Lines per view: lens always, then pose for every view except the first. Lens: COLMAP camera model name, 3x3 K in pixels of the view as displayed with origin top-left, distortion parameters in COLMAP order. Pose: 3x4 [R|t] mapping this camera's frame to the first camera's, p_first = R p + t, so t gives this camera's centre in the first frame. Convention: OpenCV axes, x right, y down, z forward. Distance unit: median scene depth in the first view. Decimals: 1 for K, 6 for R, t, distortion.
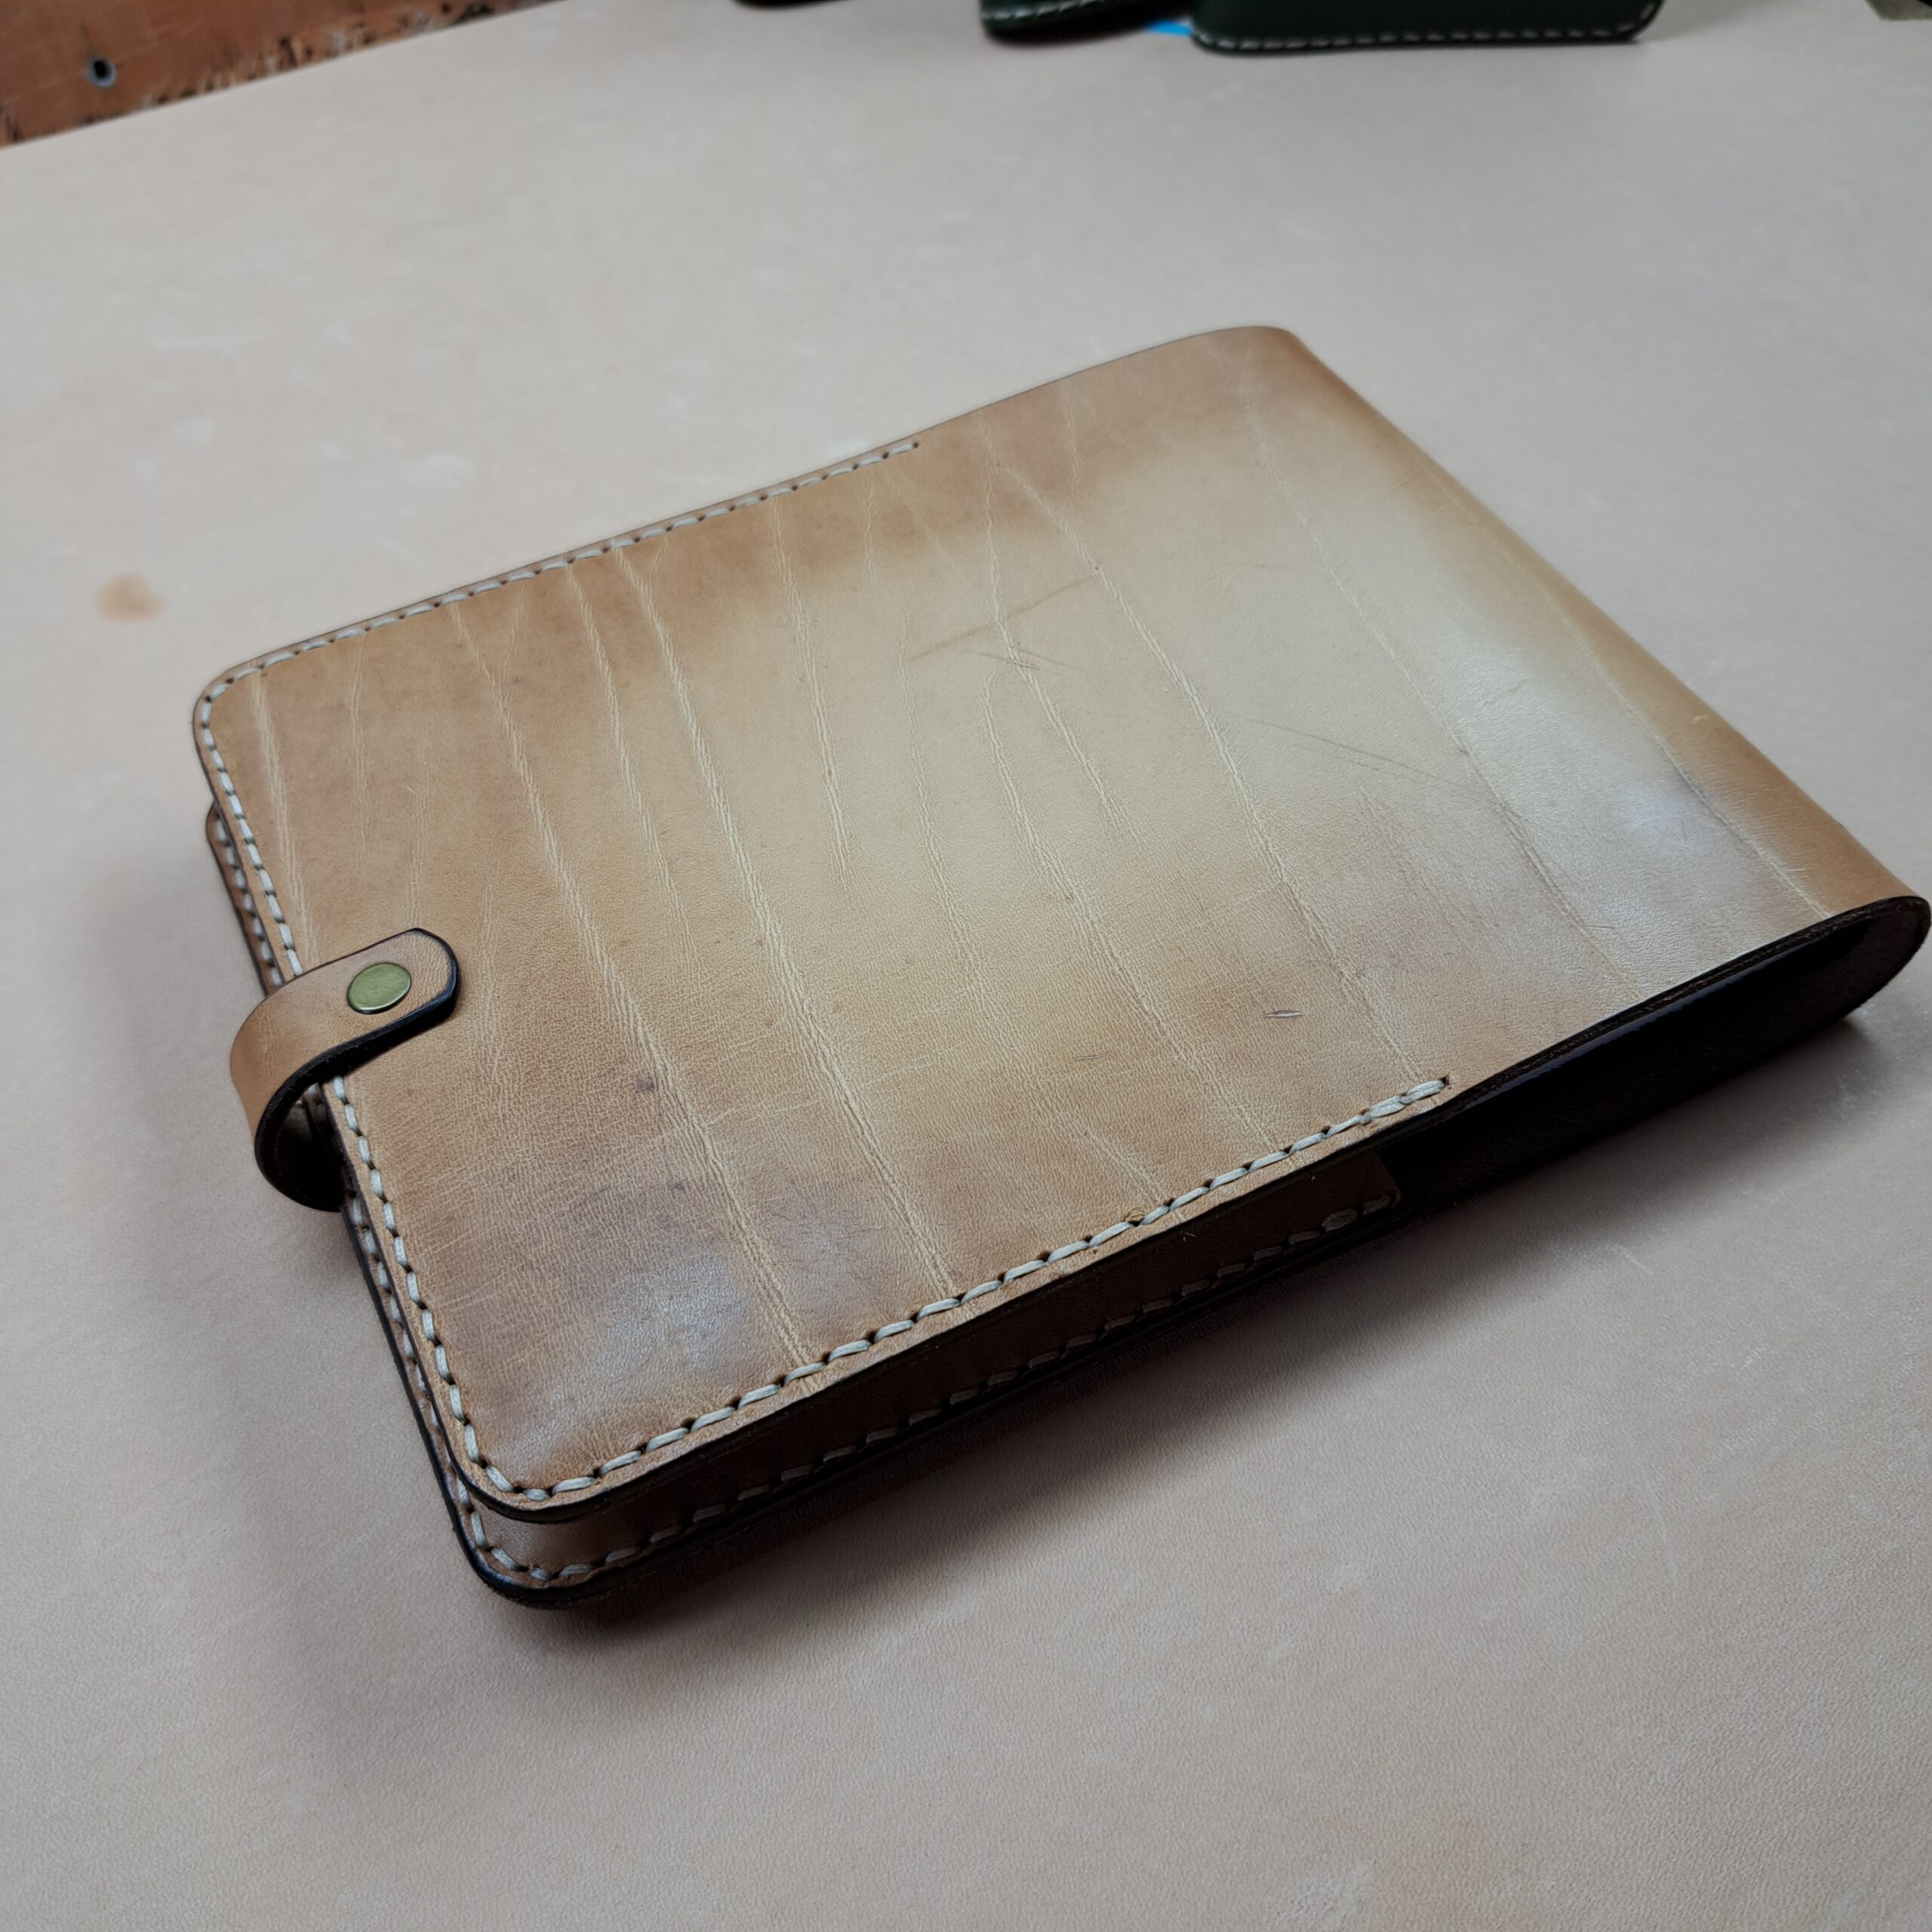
lens RADIAL K [[1917.5, 0, 920.5], [0, 1917.5, 1001.5], [0, 0, 1]] dist [-0.002181, 0.000000]
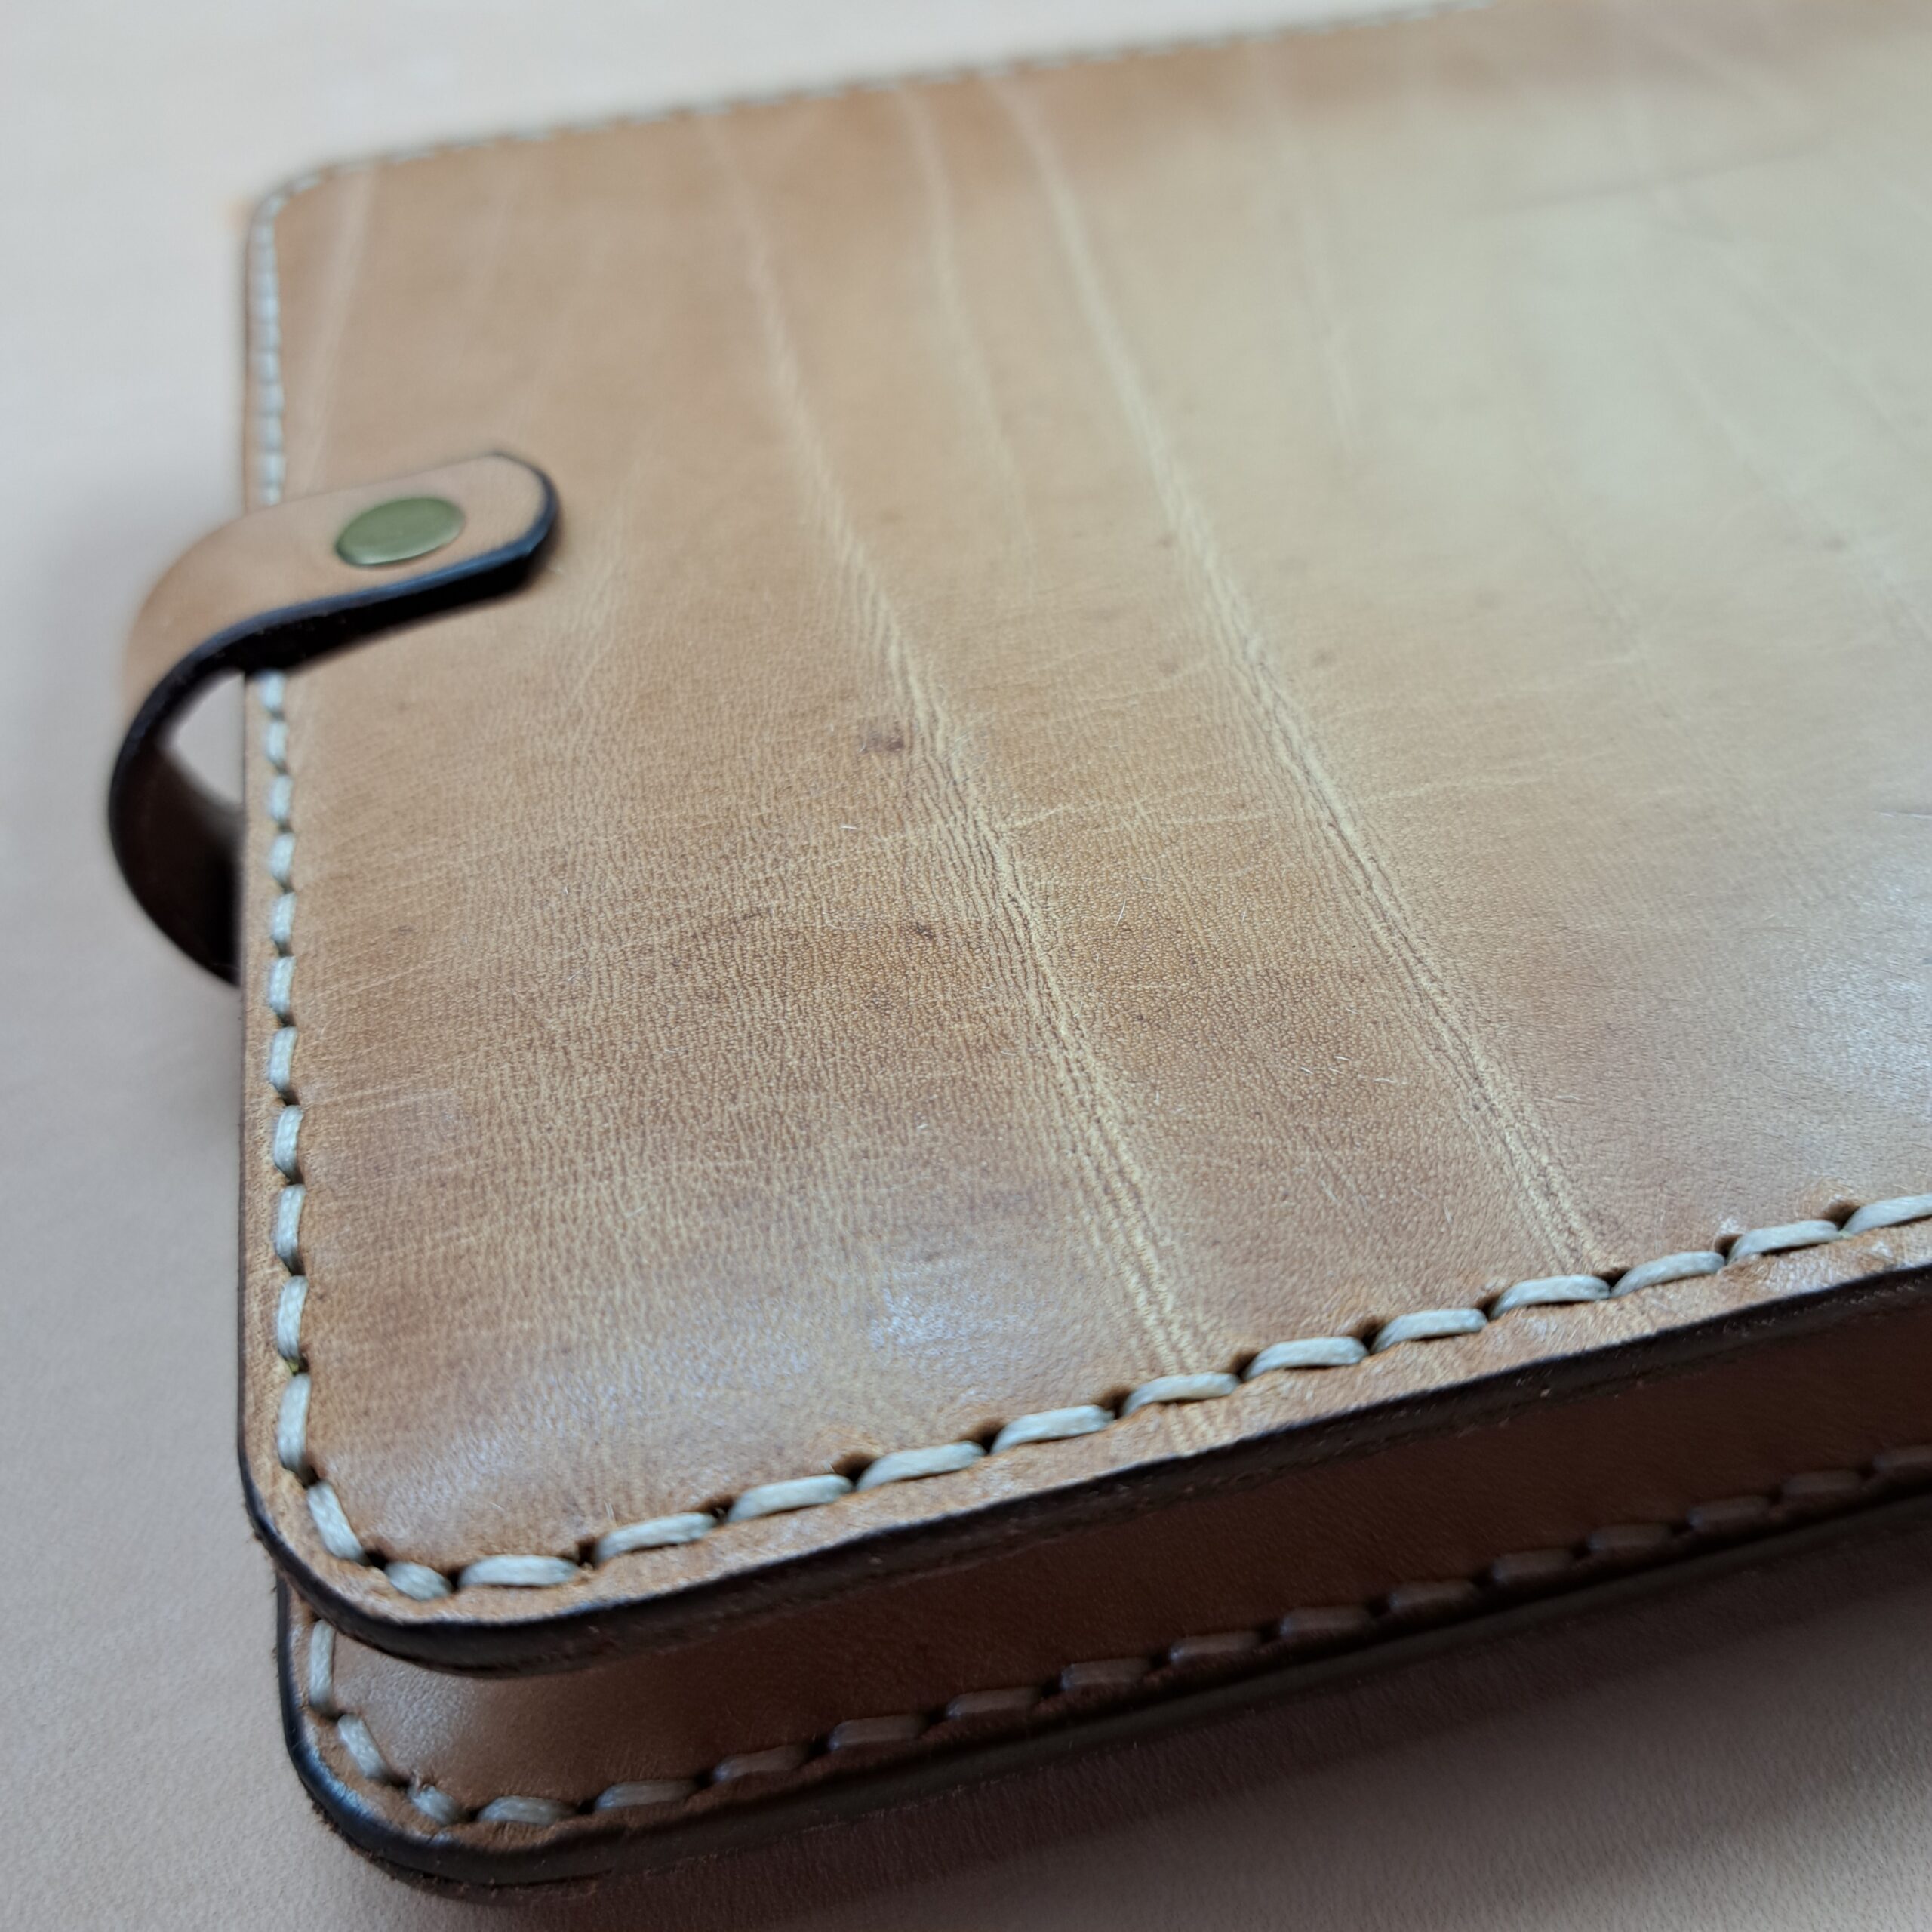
lens RADIAL K [[1917.5, 0, 904.1], [0, 1917.5, 991.8], [0, 0, 1]] dist [-0.002181, 0.000000]
pose [[0.977895, 0.141810, -0.153661, -0.064180], [-0.160694, 0.979884, -0.118344, 0.162882], [0.133787, 0.140420, 0.981011, 0.592678]]
